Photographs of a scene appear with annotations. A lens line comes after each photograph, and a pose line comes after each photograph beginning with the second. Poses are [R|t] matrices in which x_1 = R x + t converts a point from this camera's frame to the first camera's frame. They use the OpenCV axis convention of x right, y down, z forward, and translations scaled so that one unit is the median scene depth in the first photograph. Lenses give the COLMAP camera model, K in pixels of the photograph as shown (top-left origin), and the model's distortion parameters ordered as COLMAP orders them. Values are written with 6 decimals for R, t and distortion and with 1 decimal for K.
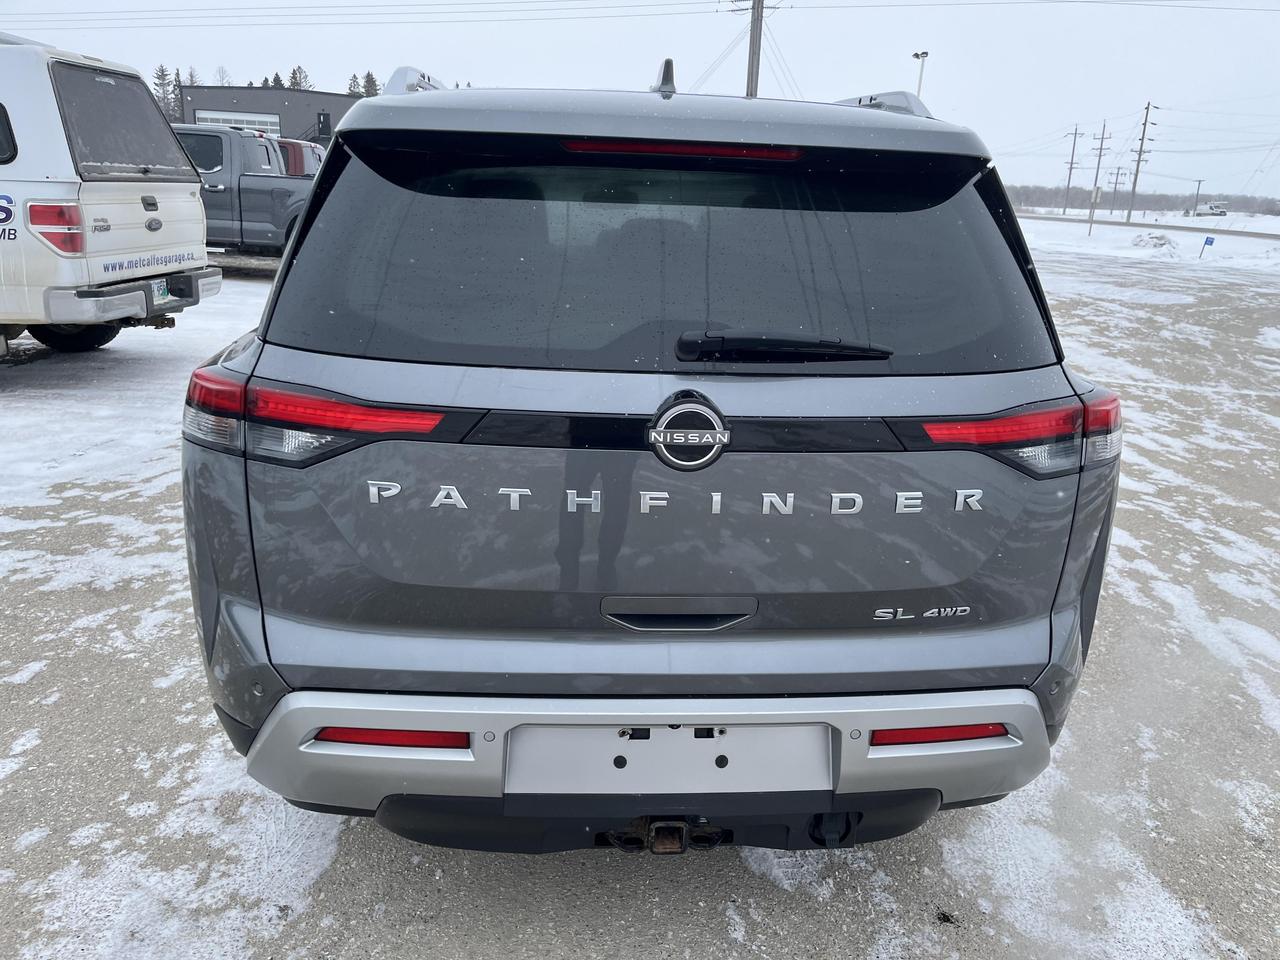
lens RADIAL K [[958.2, 0, 630.6], [0, 958.2, 448.1], [0, 0, 1]] dist [0.136192, -0.173315]
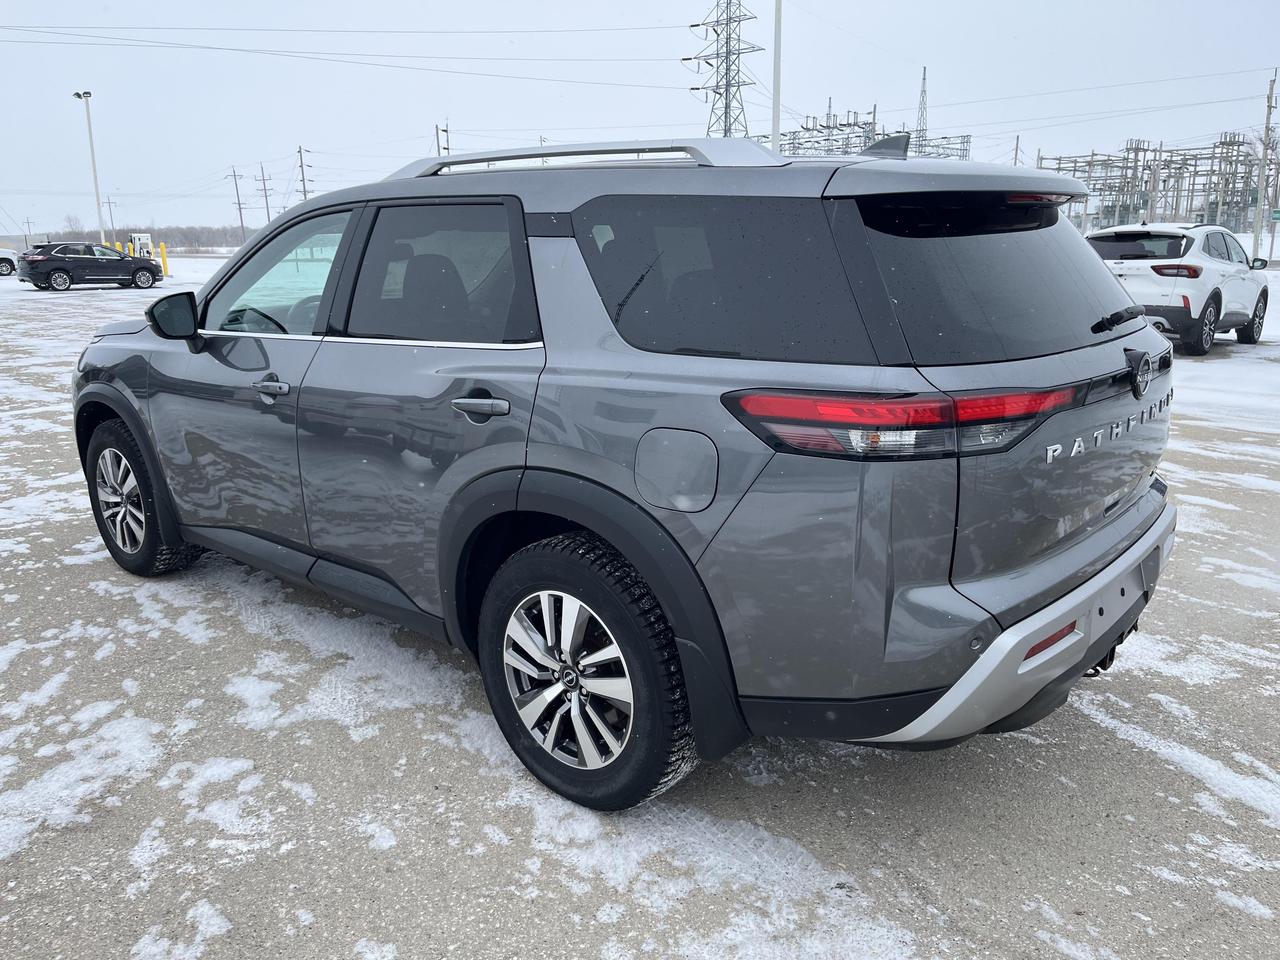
lens RADIAL K [[958.2, 0, 630.6], [0, 958.2, 448.1], [0, 0, 1]] dist [0.136192, -0.173315]
pose [[0.713176, -0.198999, 0.672145, -0.950853], [0.224688, 0.973162, 0.049715, -0.097686], [-0.663999, 0.115567, 0.738749, 0.232114]]
